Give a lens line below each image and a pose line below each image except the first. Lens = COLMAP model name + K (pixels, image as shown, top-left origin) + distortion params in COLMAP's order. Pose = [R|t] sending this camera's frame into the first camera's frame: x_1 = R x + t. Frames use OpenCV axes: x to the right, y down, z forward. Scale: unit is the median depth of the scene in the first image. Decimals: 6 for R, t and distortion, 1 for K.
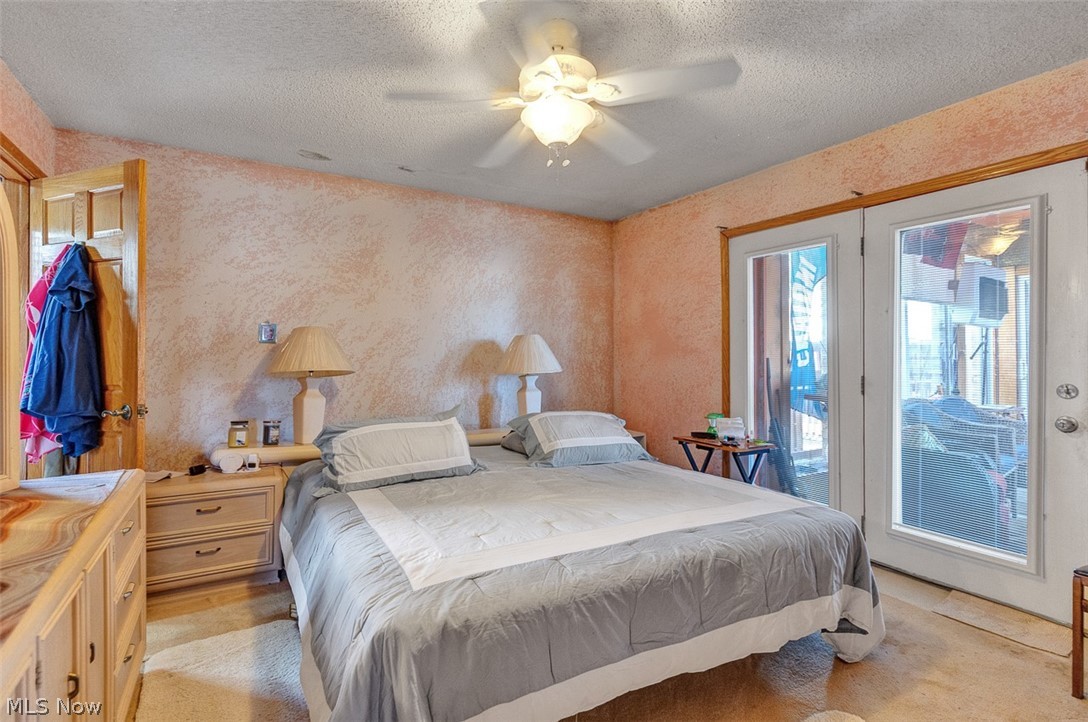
lens RADIAL K [[498.2, 0, 541.7], [0, 498.2, 356.8], [0, 0, 1]] dist [0.011287, -0.001439]
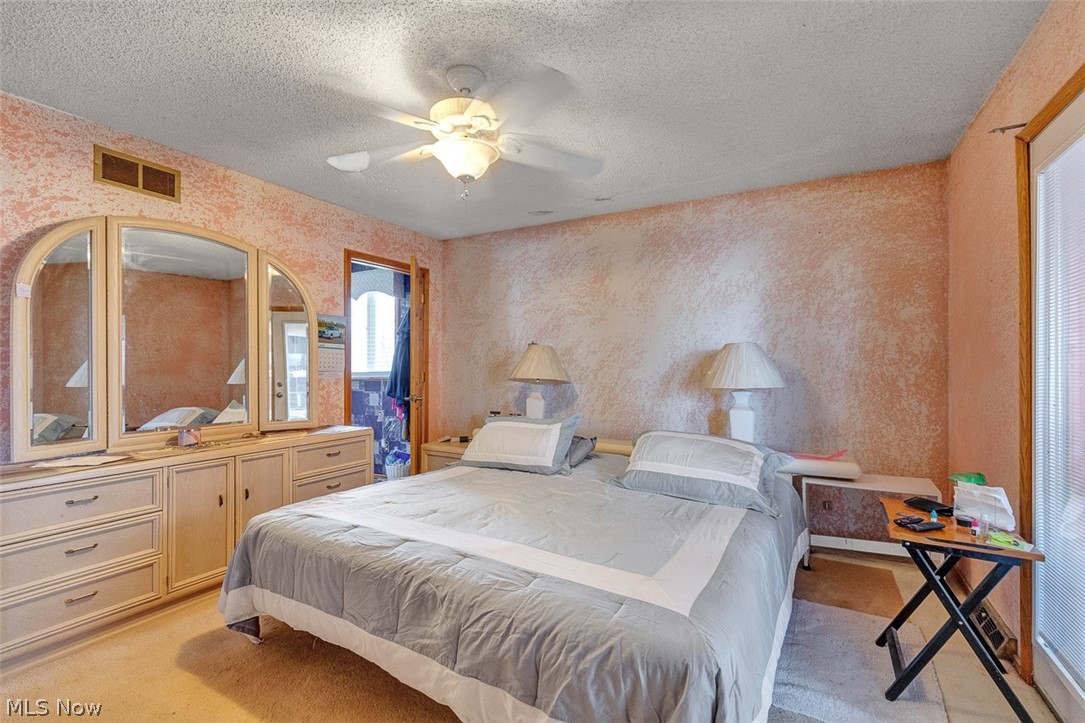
lens RADIAL K [[496.8, 0, 562.8], [0, 496.8, 366.6], [0, 0, 1]] dist [0.011287, -0.001439]
pose [[0.520141, 0.004106, -0.854070, 0.562358], [-0.001965, 0.999992, 0.003611, -0.006771], [0.854078, -0.000200, 0.520145, 0.311599]]
